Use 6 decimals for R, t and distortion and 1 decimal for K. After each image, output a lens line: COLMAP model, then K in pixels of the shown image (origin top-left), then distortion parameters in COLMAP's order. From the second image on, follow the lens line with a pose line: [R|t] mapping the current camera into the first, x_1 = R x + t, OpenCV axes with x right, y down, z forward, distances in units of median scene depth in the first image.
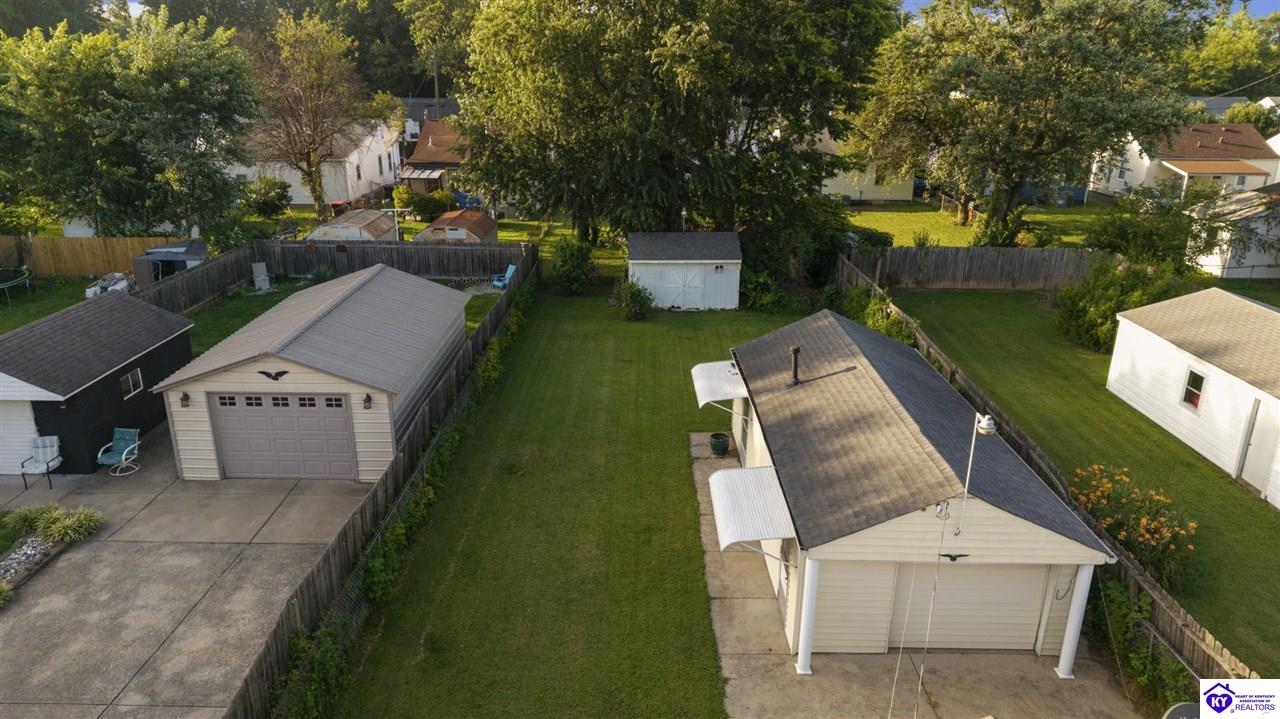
lens RADIAL K [[862.6, 0, 645.4], [0, 862.6, 354.9], [0, 0, 1]] dist [0.036347, -0.032415]
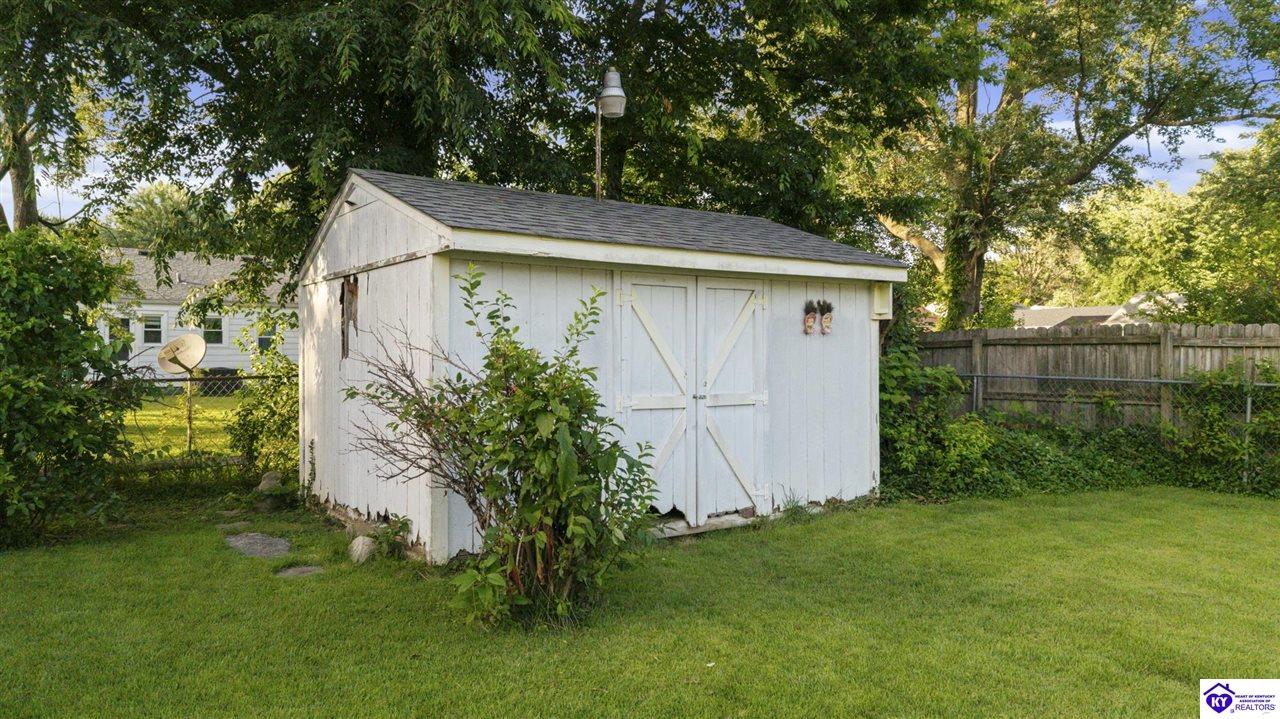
lens RADIAL K [[862.6, 0, 642.4], [0, 862.6, 358.3], [0, 0, 1]] dist [0.036347, -0.032415]
pose [[0.831905, -0.004965, 0.554897, -0.183702], [0.176789, 0.950227, -0.256542, -0.098363], [-0.526004, 0.311518, 0.791376, 2.073550]]
